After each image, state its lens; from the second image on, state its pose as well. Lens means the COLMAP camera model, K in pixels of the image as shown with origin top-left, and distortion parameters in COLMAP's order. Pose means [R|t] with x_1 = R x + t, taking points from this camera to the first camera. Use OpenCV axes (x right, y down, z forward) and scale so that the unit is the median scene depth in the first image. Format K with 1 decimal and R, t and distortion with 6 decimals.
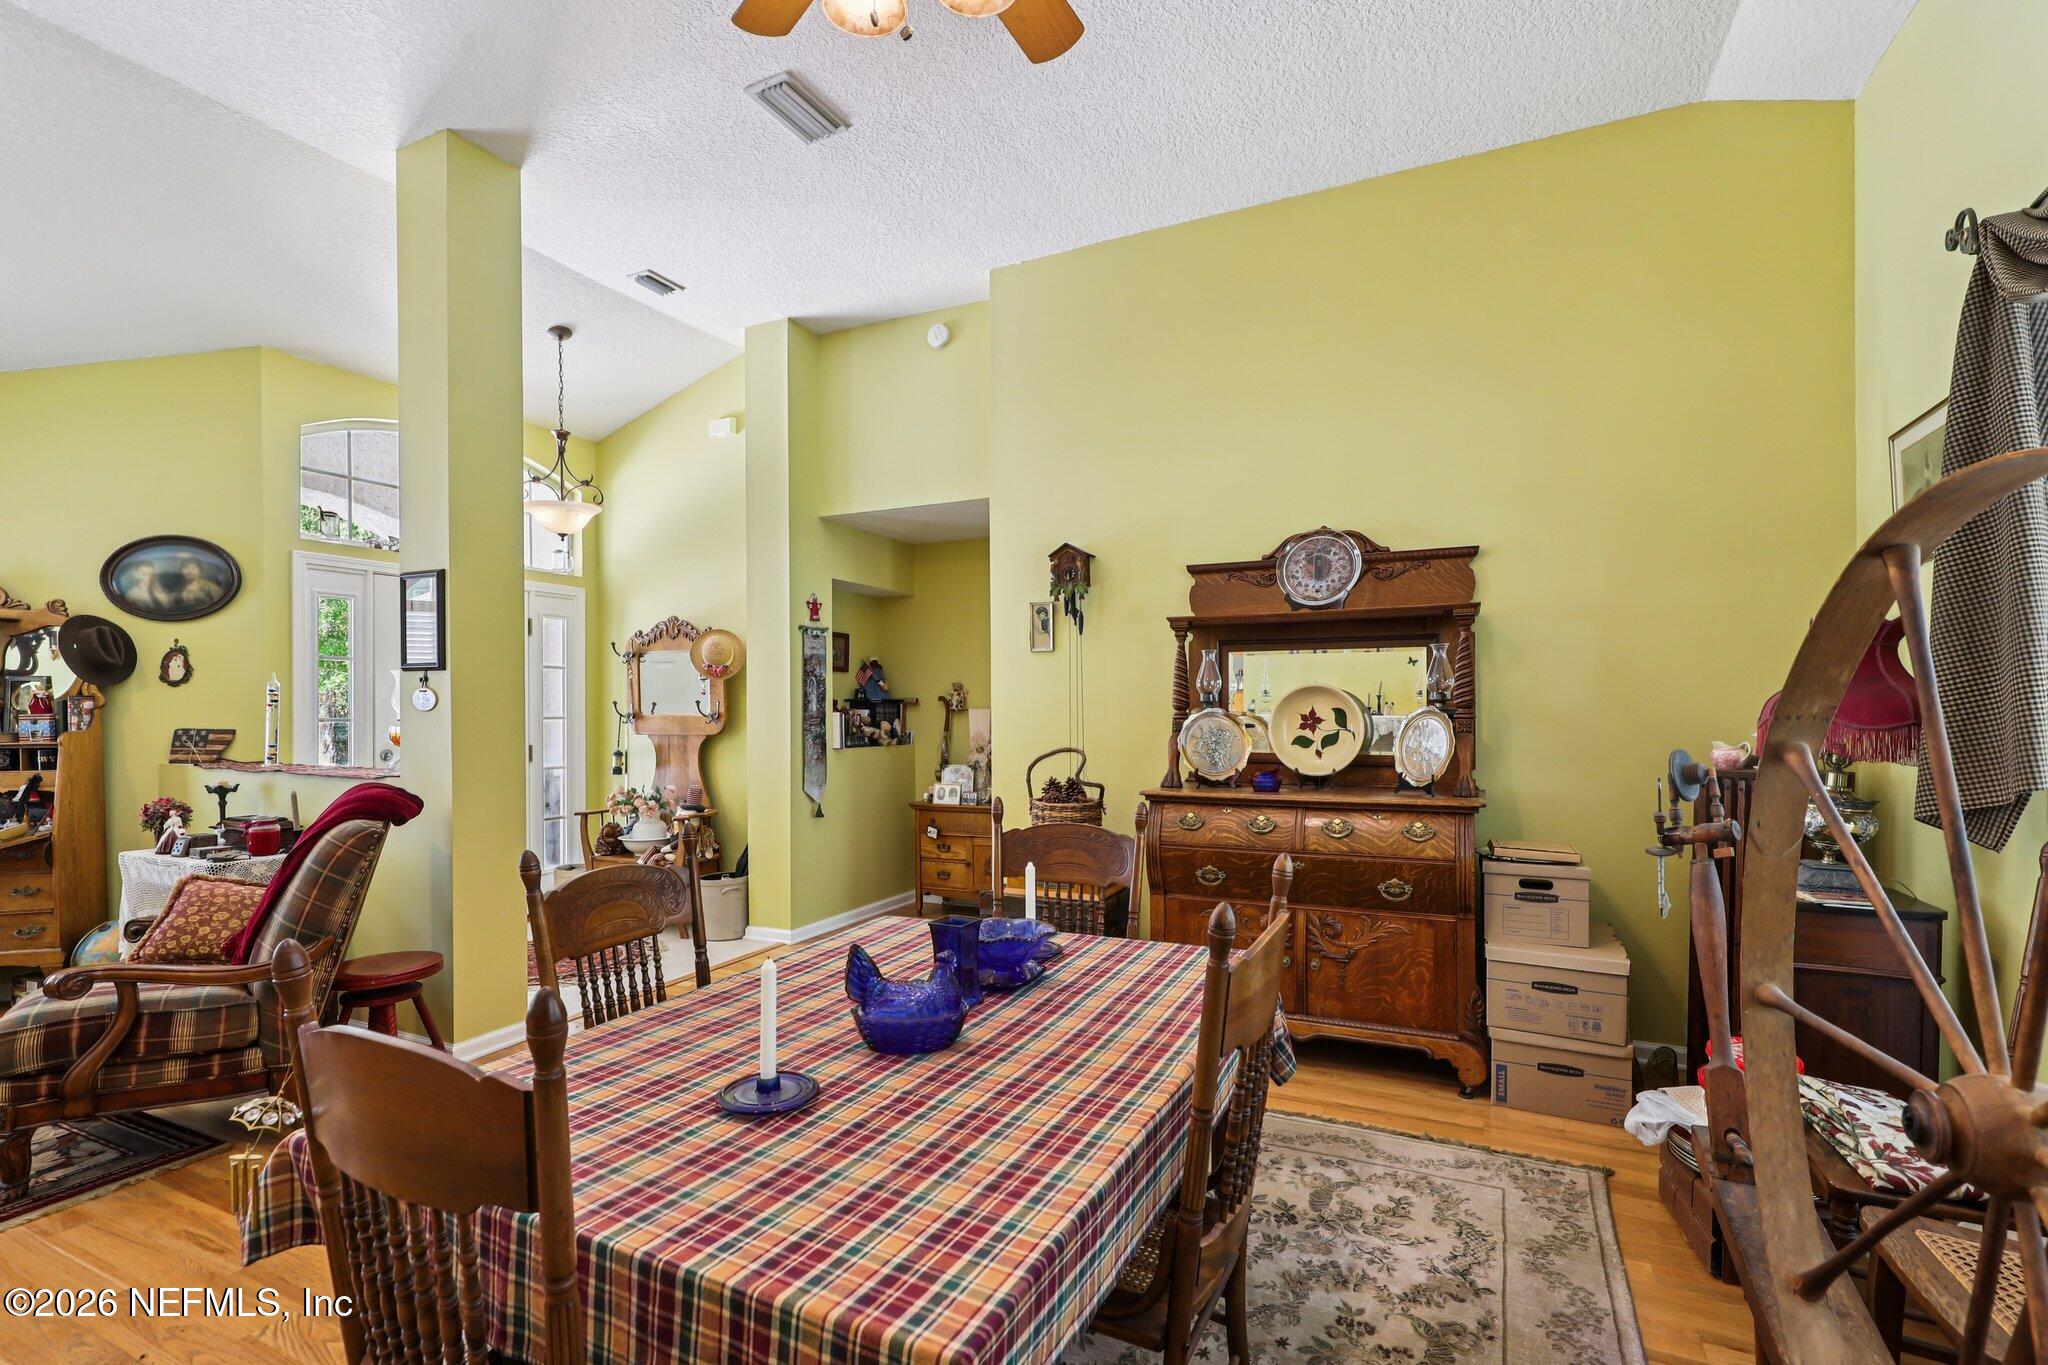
lens RADIAL K [[943.3, 0, 1020.8], [0, 943.3, 693.5], [0, 0, 1]] dist [-0.000153, -0.000595]
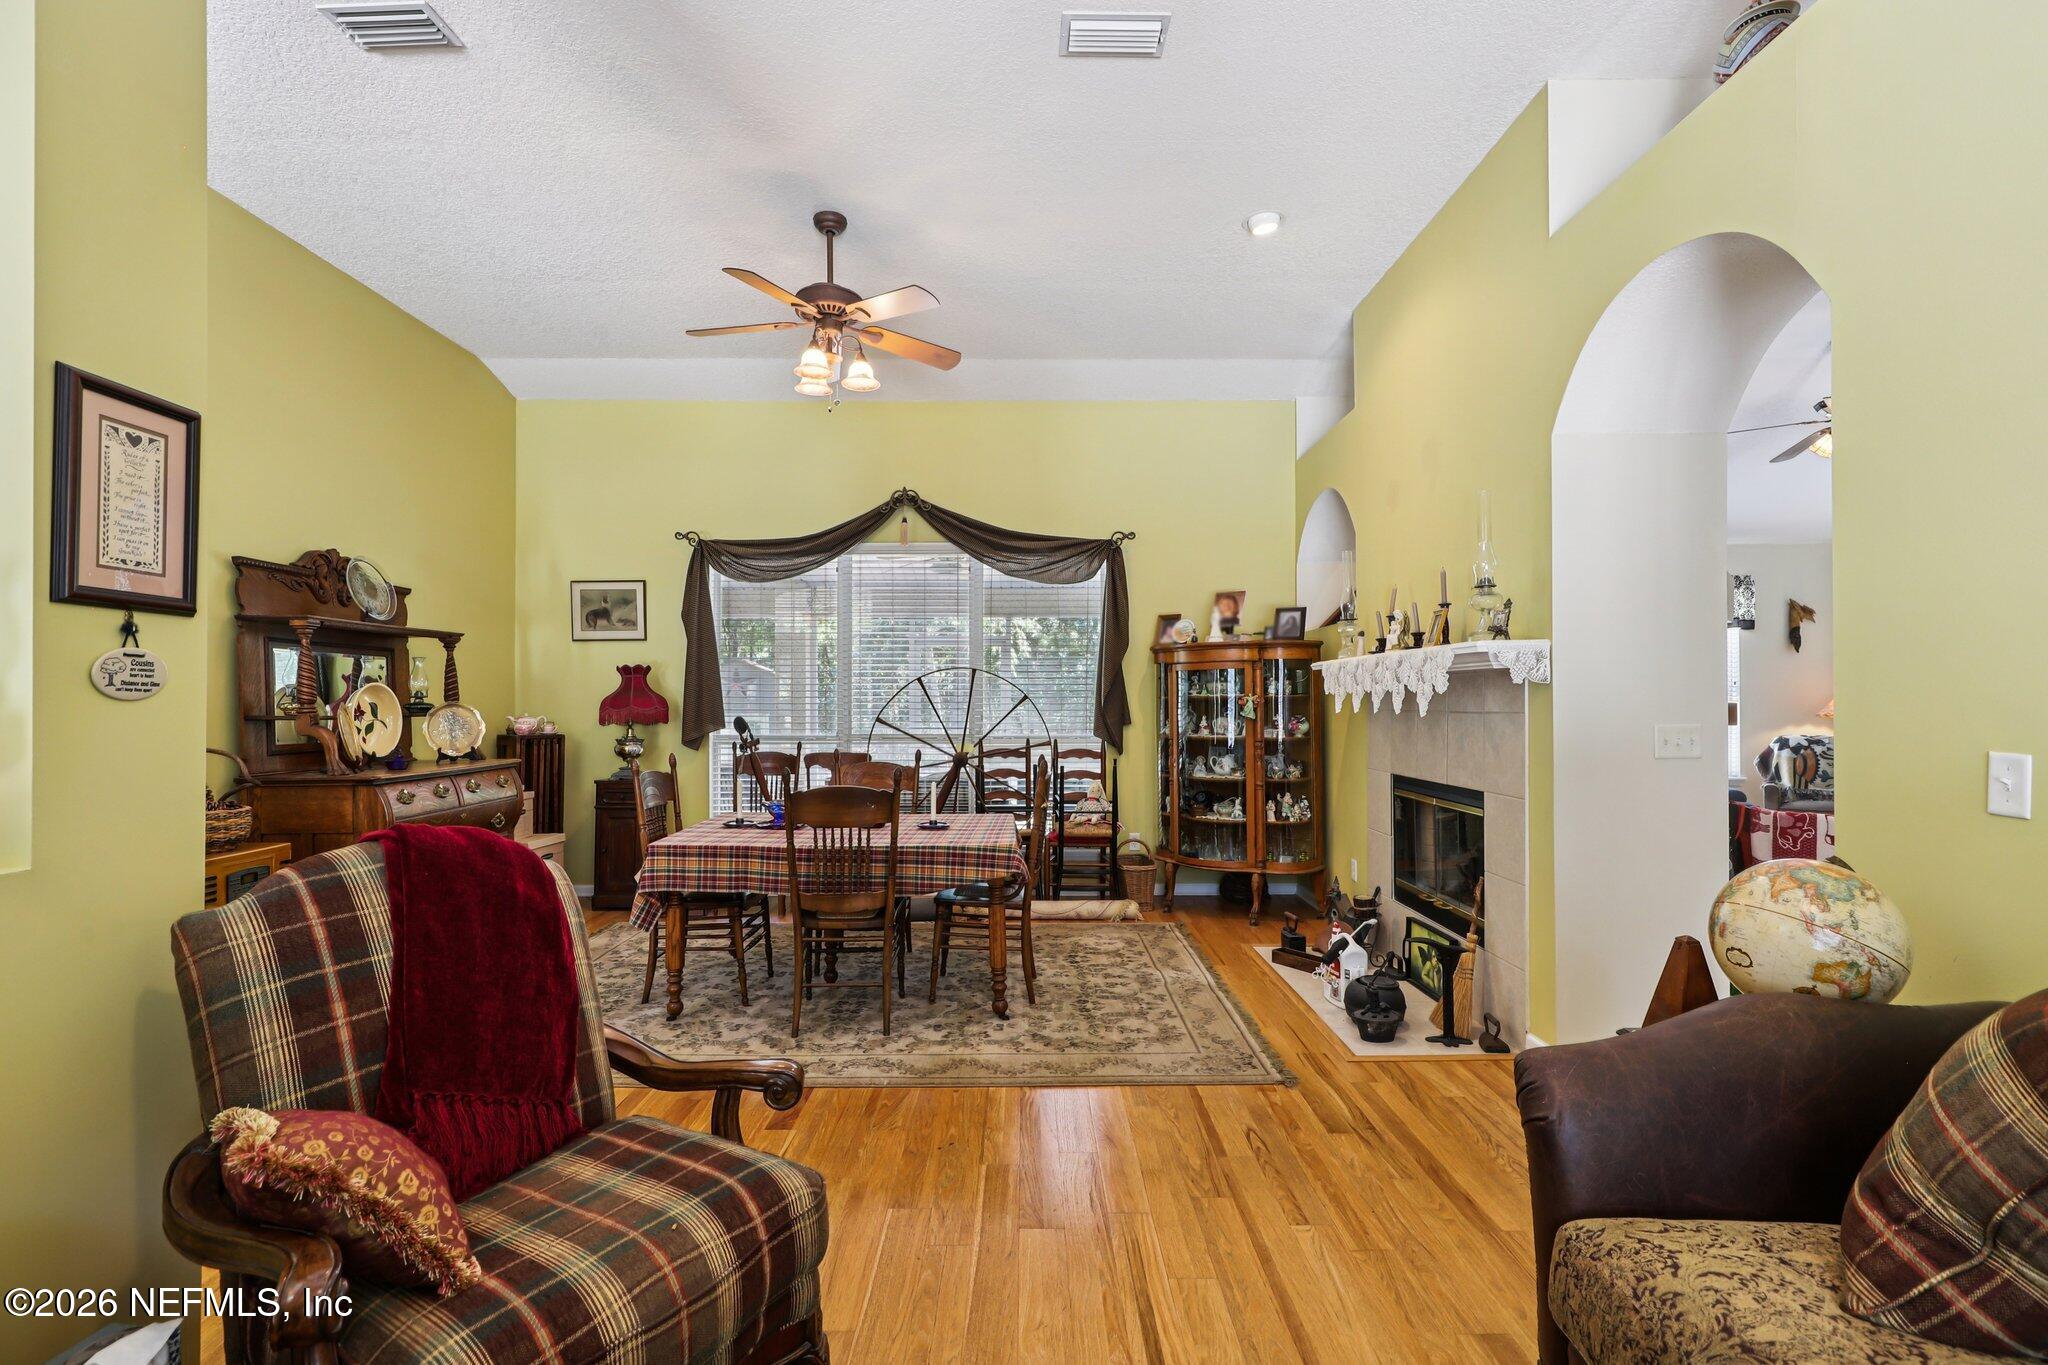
lens RADIAL K [[943.3, 0, 1021.7], [0, 943.3, 688.5], [0, 0, 1]] dist [-0.000153, -0.000595]
pose [[-0.455277, 0.016112, 0.890204, -1.160111], [-0.003219, 0.999800, -0.019742, 0.018688], [-0.890344, -0.011854, -0.455134, 0.802356]]
